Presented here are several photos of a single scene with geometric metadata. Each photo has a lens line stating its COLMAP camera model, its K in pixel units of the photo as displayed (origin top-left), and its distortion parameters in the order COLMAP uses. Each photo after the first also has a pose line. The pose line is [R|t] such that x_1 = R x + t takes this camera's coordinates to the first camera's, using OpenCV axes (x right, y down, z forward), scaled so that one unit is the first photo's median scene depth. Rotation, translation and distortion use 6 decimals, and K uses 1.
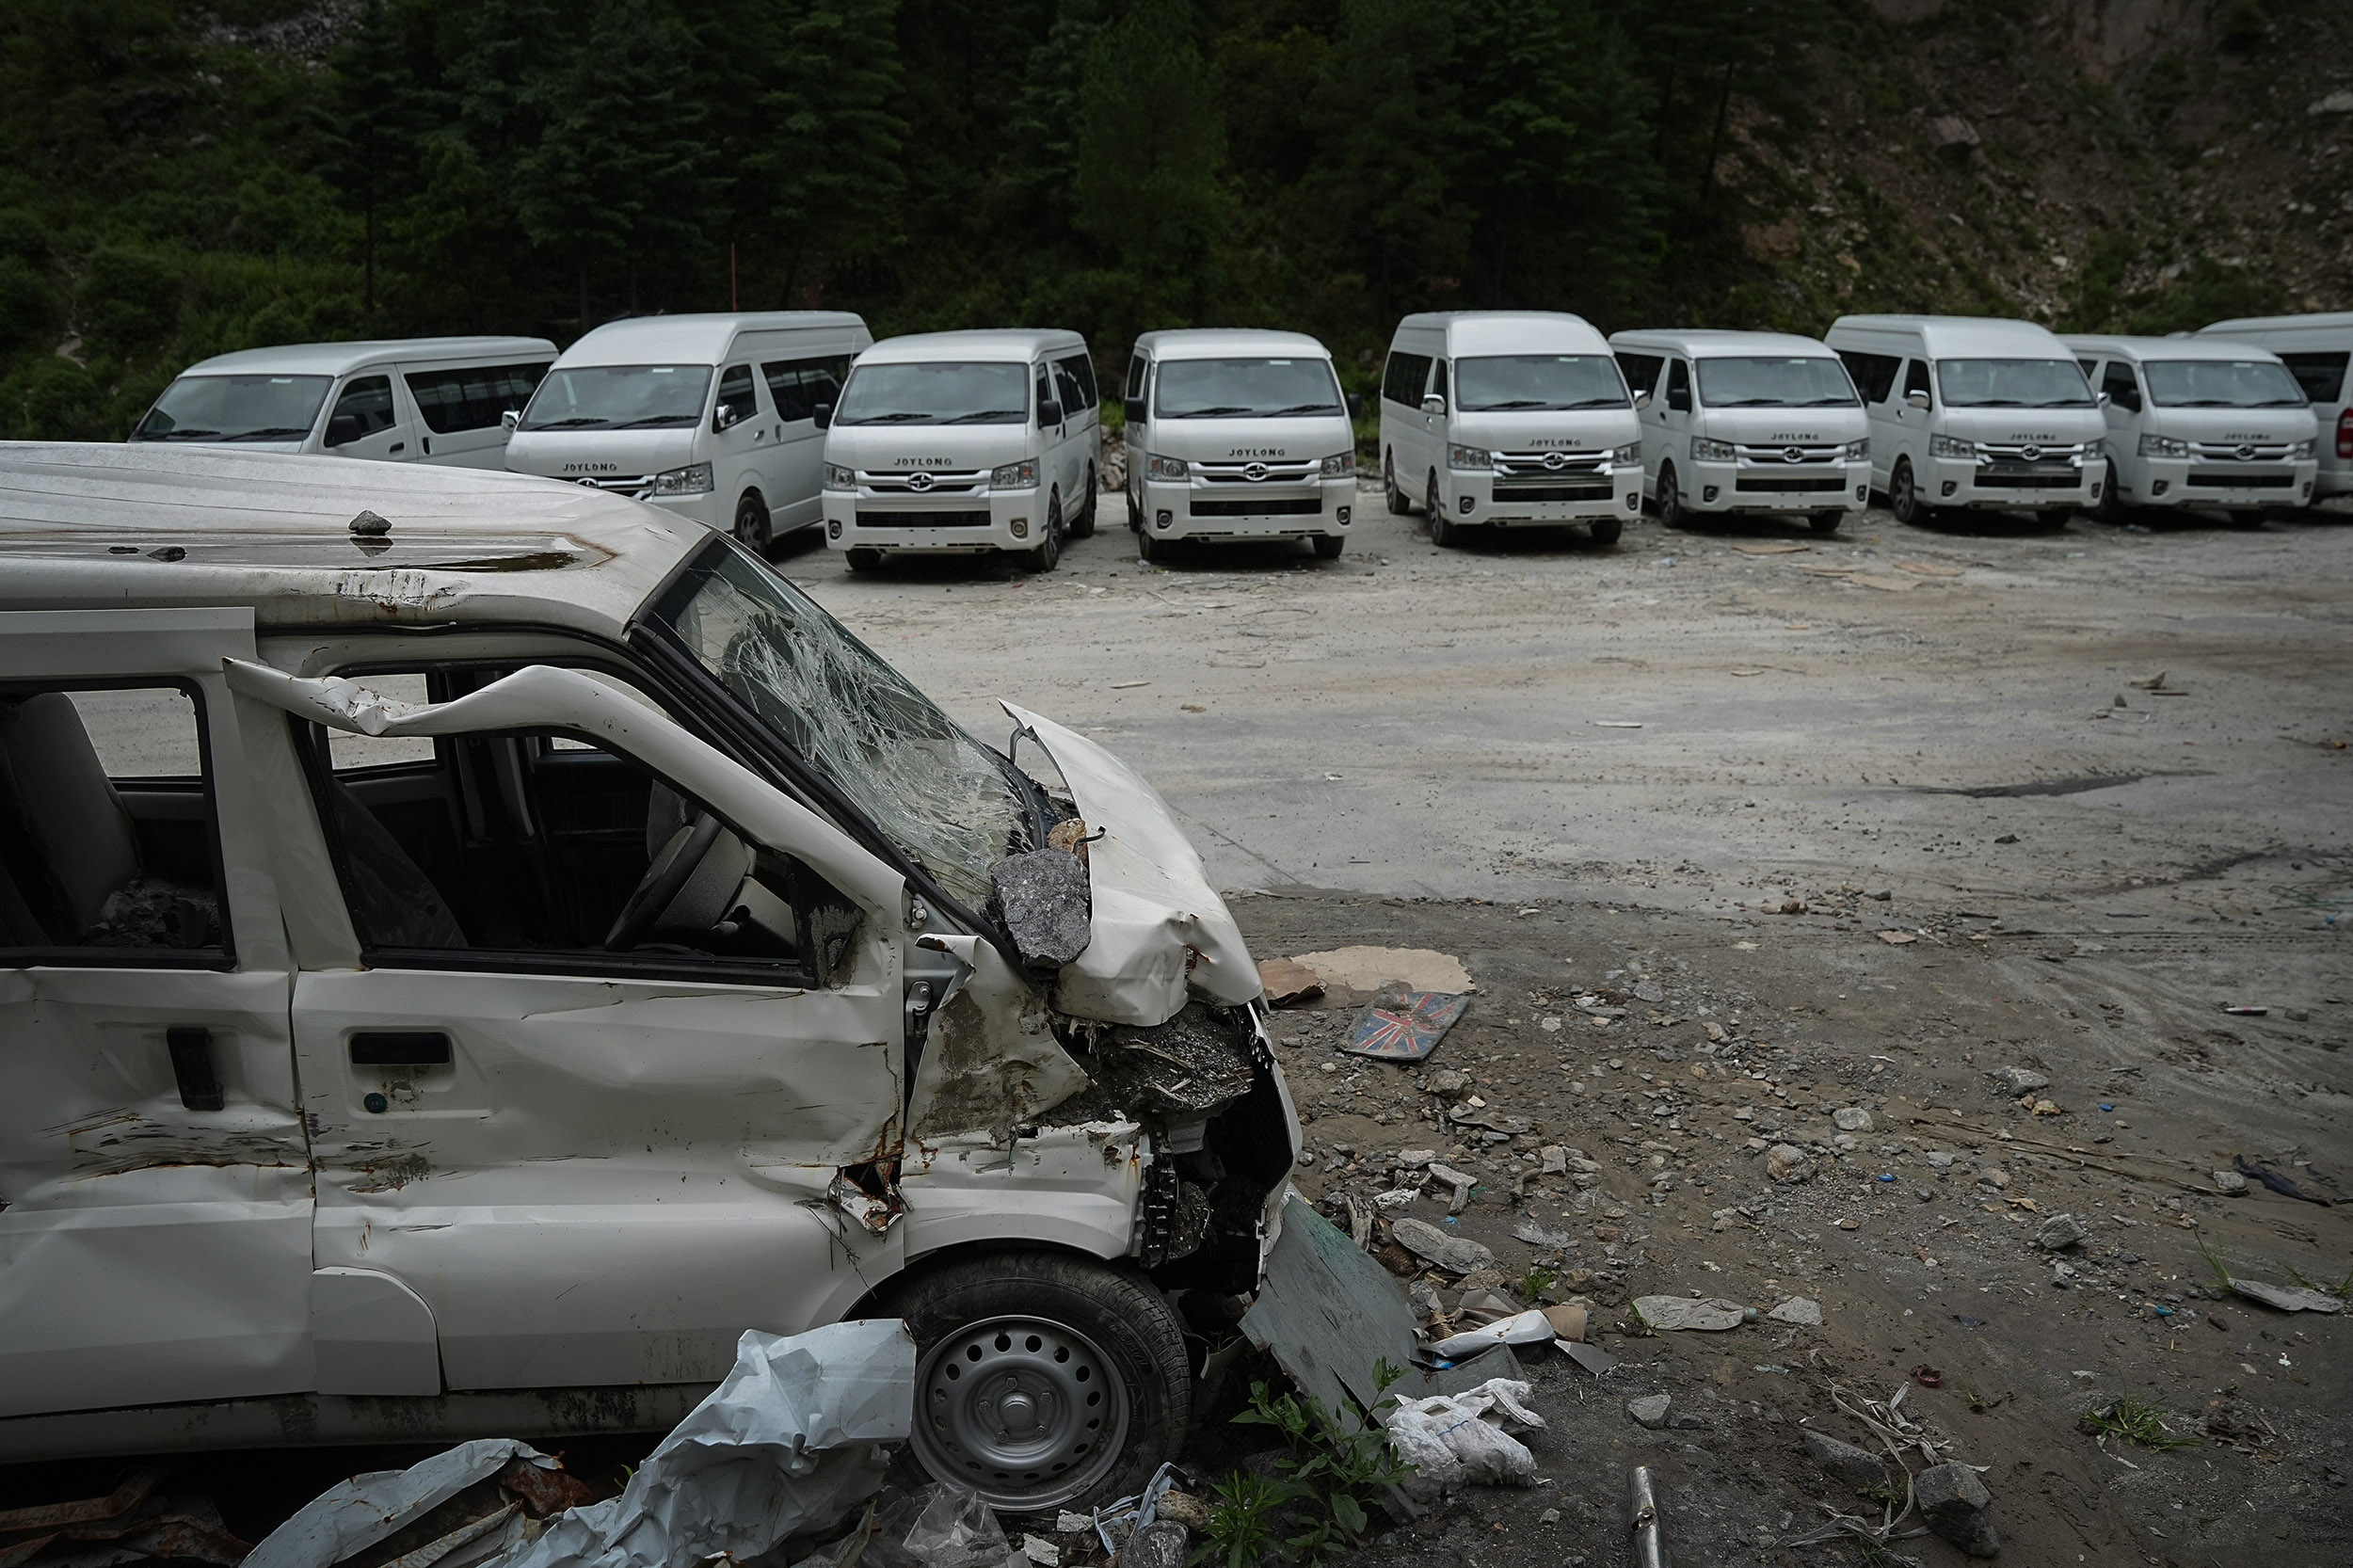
lens RADIAL K [[1624.3, 0, 1176.5], [0, 1624.3, 784.0], [0, 0, 1]] dist [-0.131517, 0.106790]
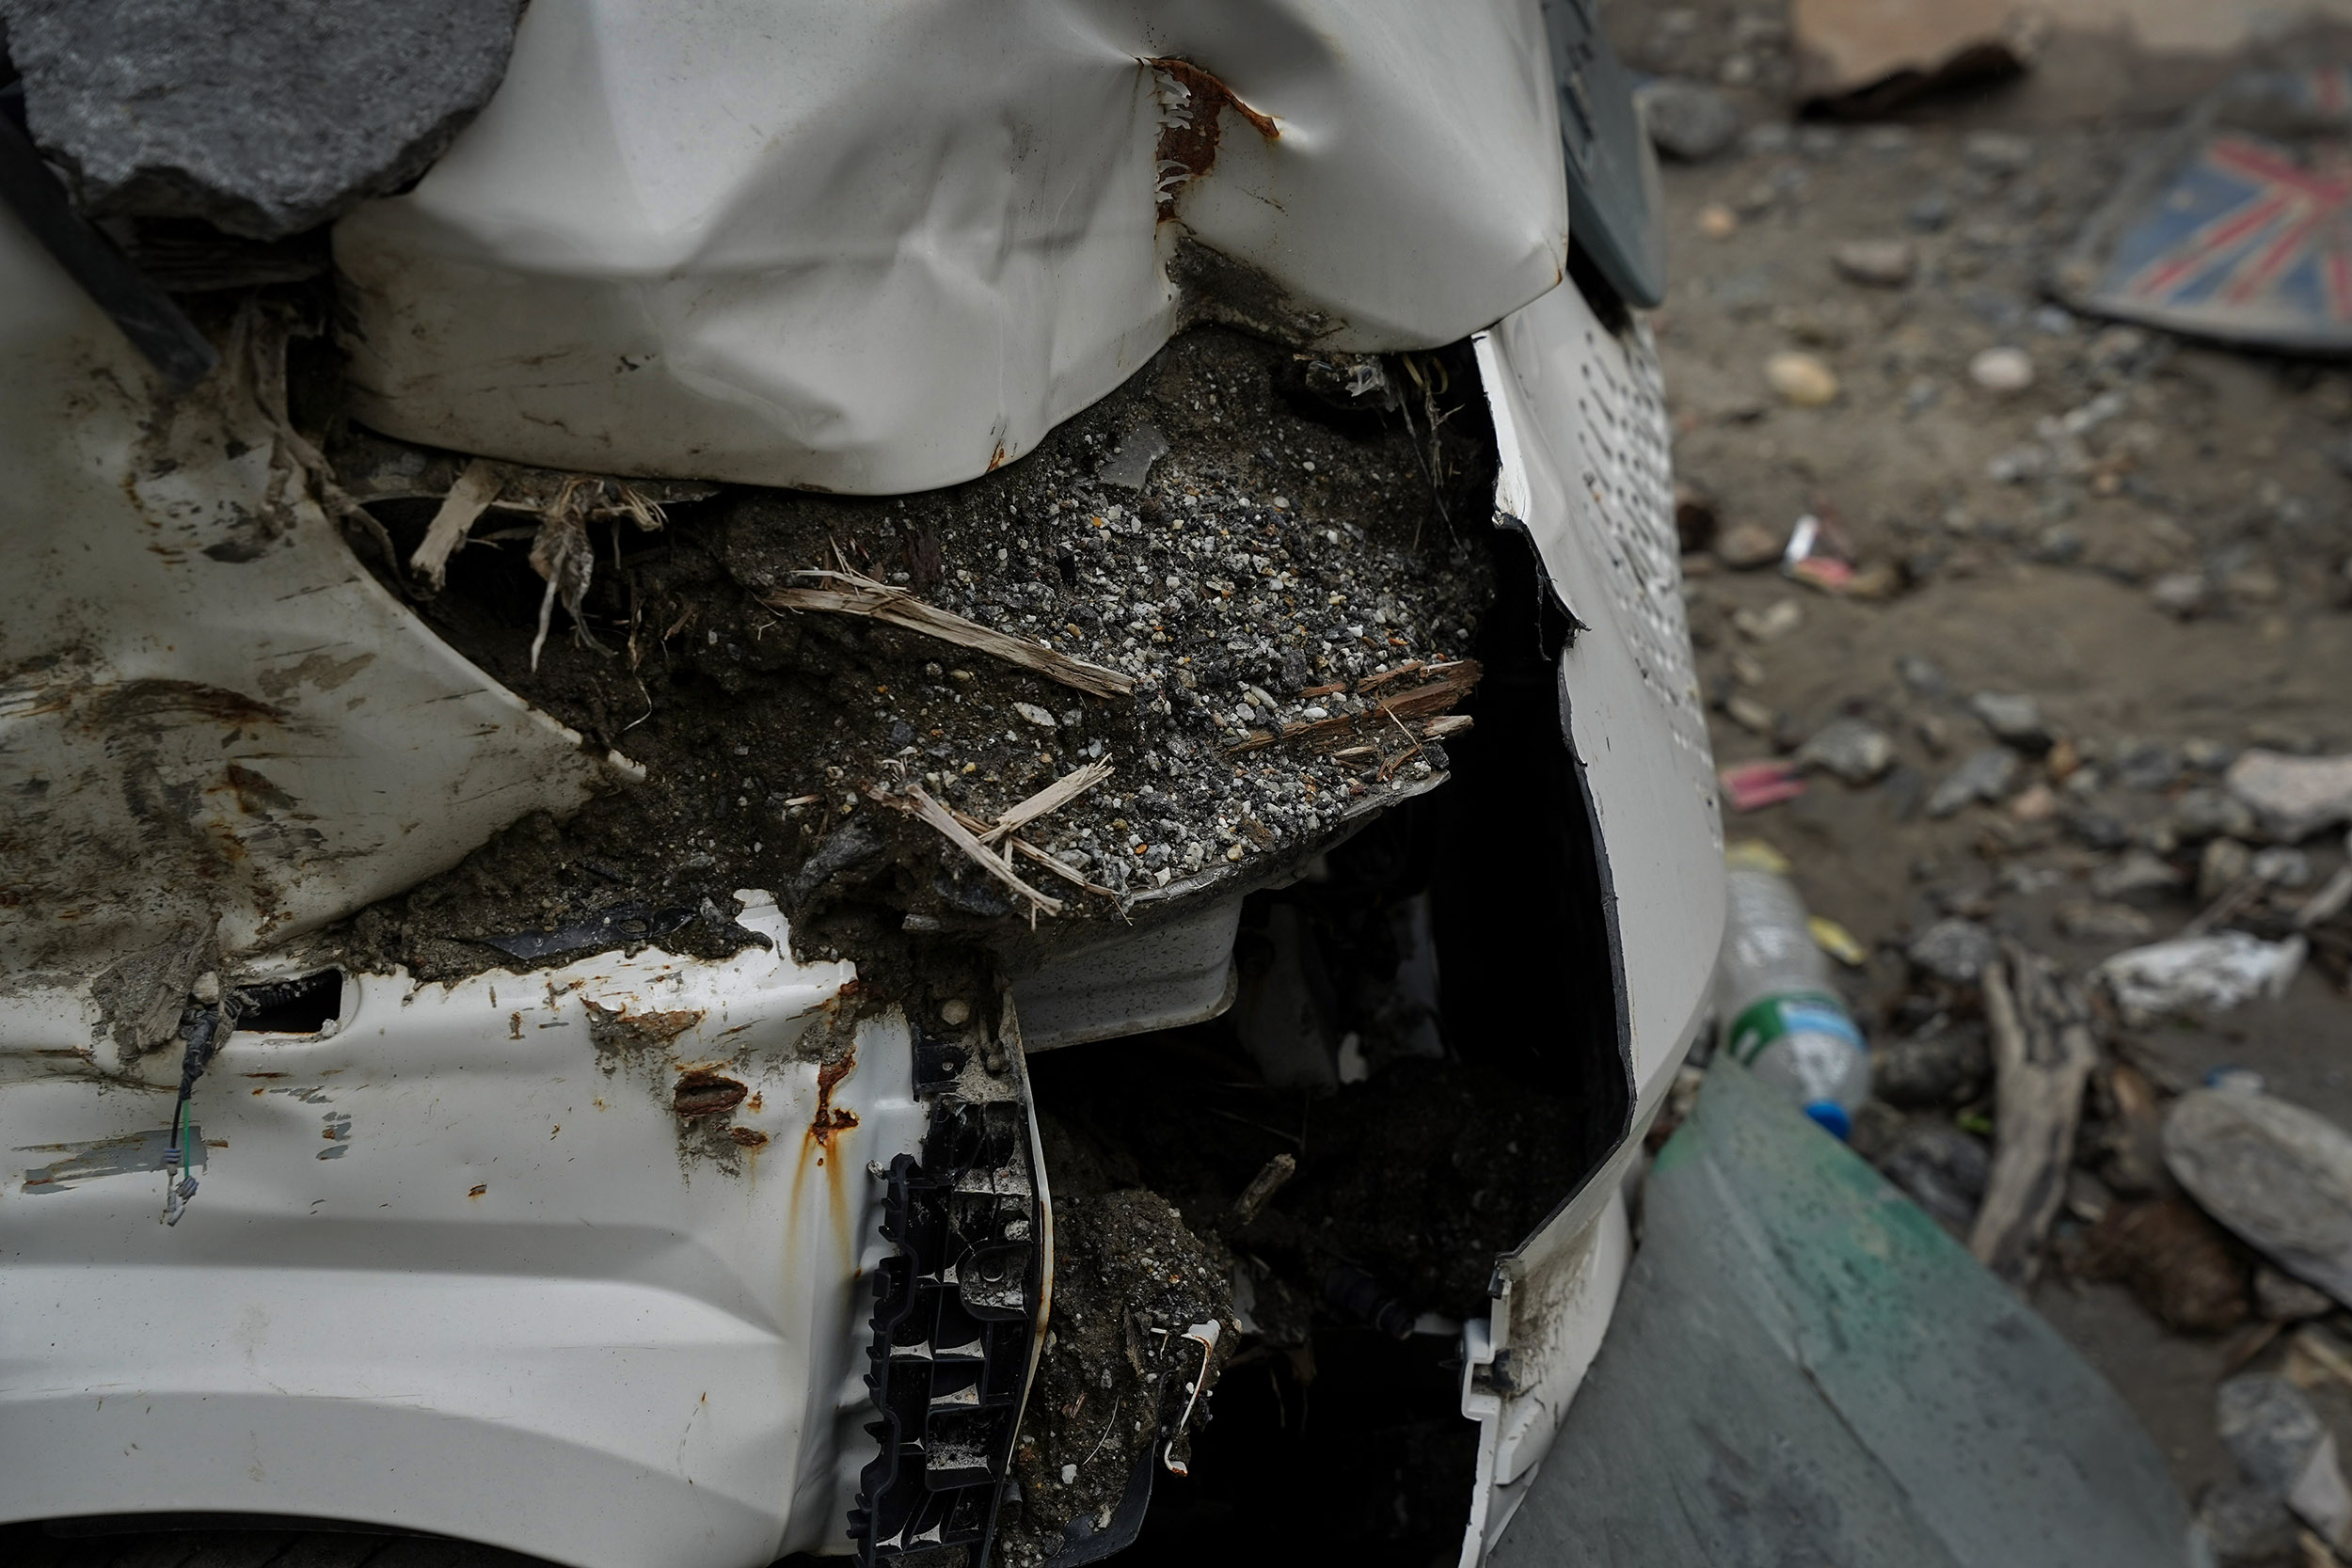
lens RADIAL K [[3982.2, 0, 1176.0], [0, 3982.2, 784.0], [0, 0, 1]] dist [0.342206, -0.039071]
pose [[0.990008, 0.052290, -0.130961, 0.081652], [-0.004440, 0.939805, 0.341682, 0.014988], [0.140945, -0.337687, 0.930646, 0.534725]]
